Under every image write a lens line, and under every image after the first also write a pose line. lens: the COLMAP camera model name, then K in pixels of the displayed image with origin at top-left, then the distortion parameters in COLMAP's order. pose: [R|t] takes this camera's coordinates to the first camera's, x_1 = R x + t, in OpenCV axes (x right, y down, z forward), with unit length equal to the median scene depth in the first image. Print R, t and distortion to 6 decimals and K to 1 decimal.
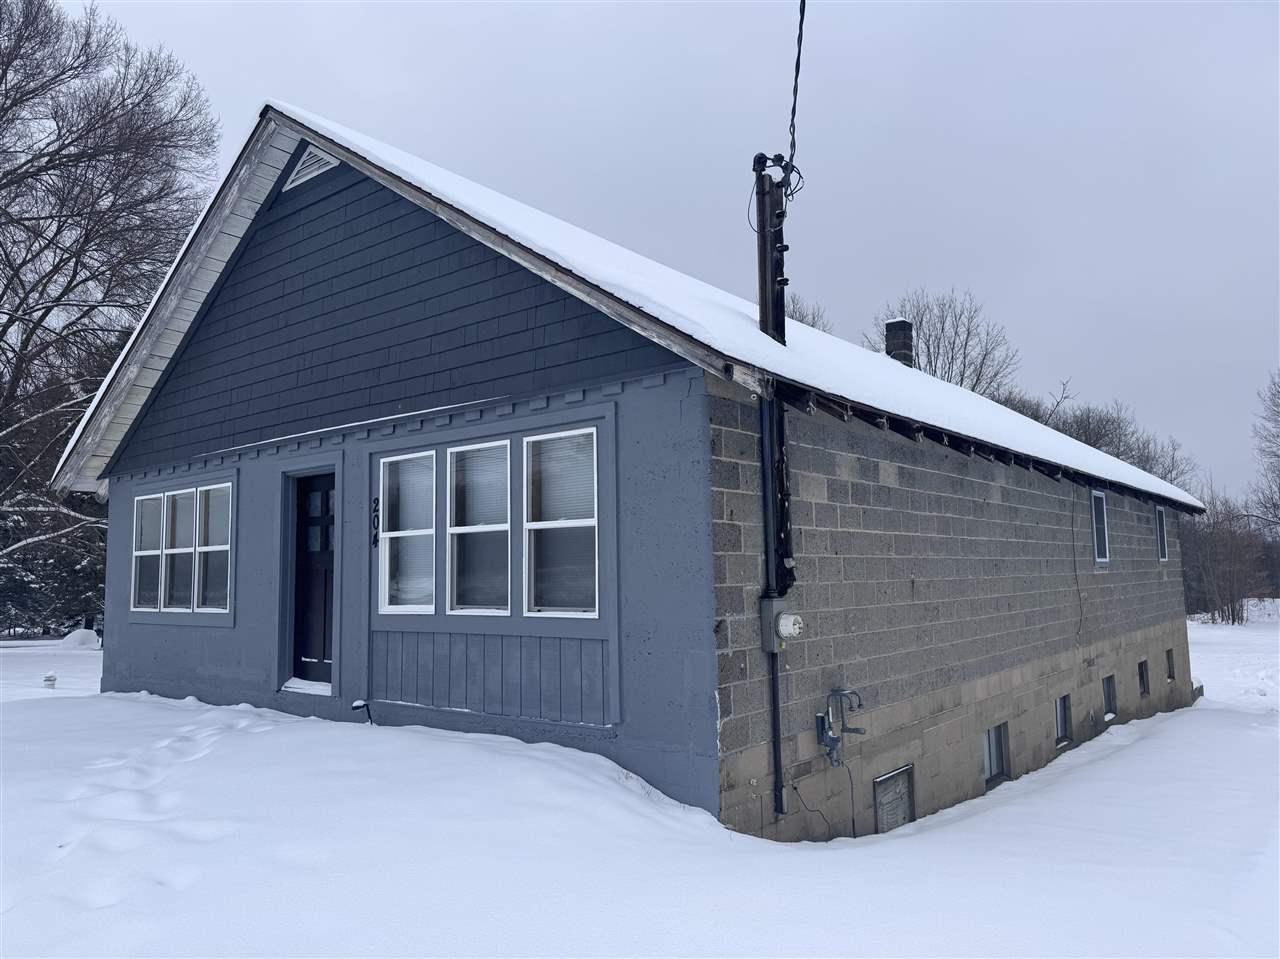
lens RADIAL K [[892.4, 0, 640.0], [0, 892.4, 479.5], [0, 0, 1]] dist [0.121305, -0.184814]
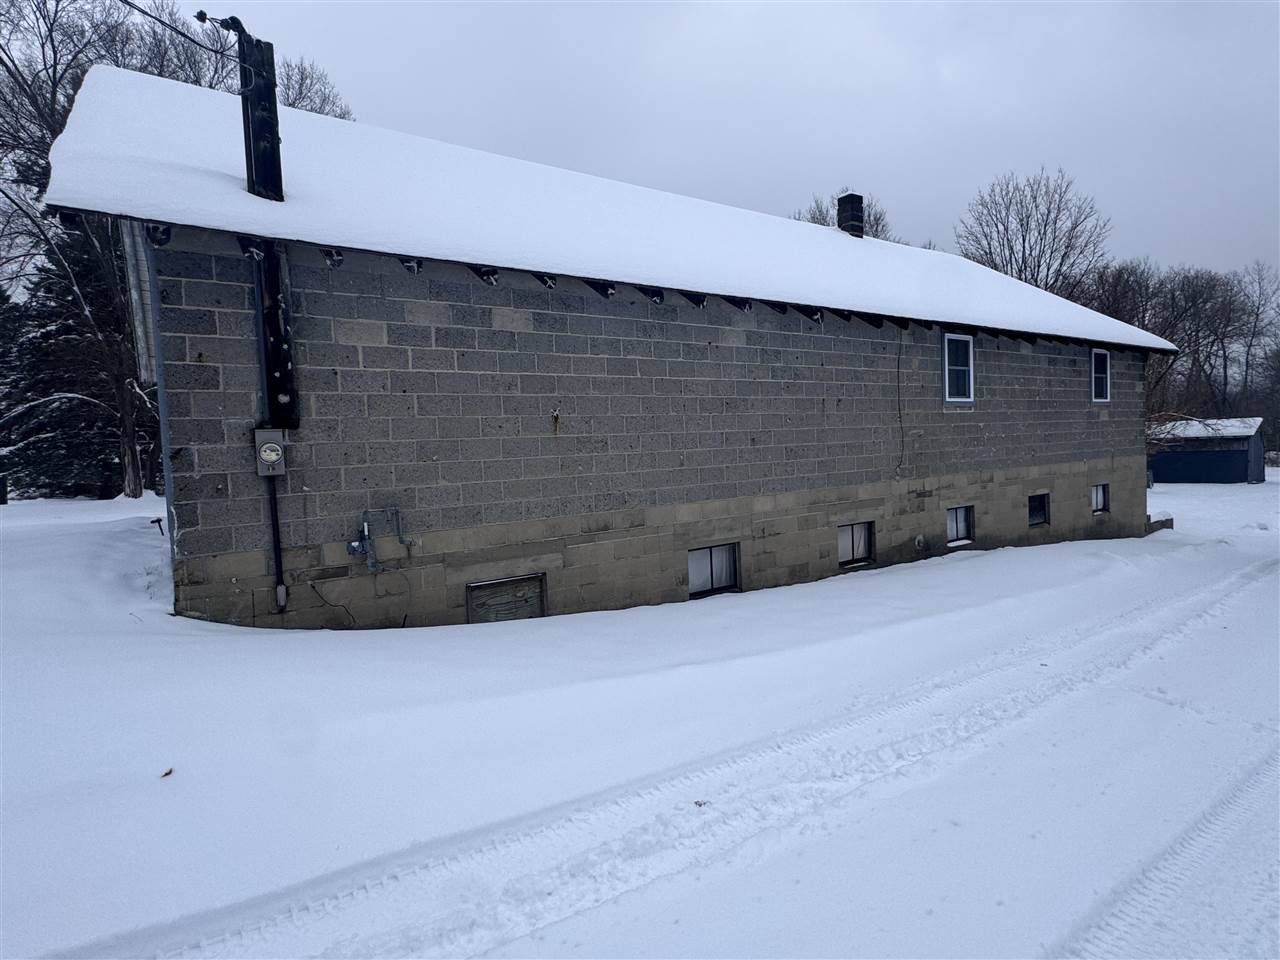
lens RADIAL K [[657.3, 0, 640.0], [0, 657.3, 480.0], [0, 0, 1]] dist [-0.003742, -0.000037]
pose [[0.955428, -0.007104, -0.295140, 0.695872], [0.055498, 0.986209, 0.155921, 0.074492], [0.289962, -0.165351, 0.942646, 0.273386]]
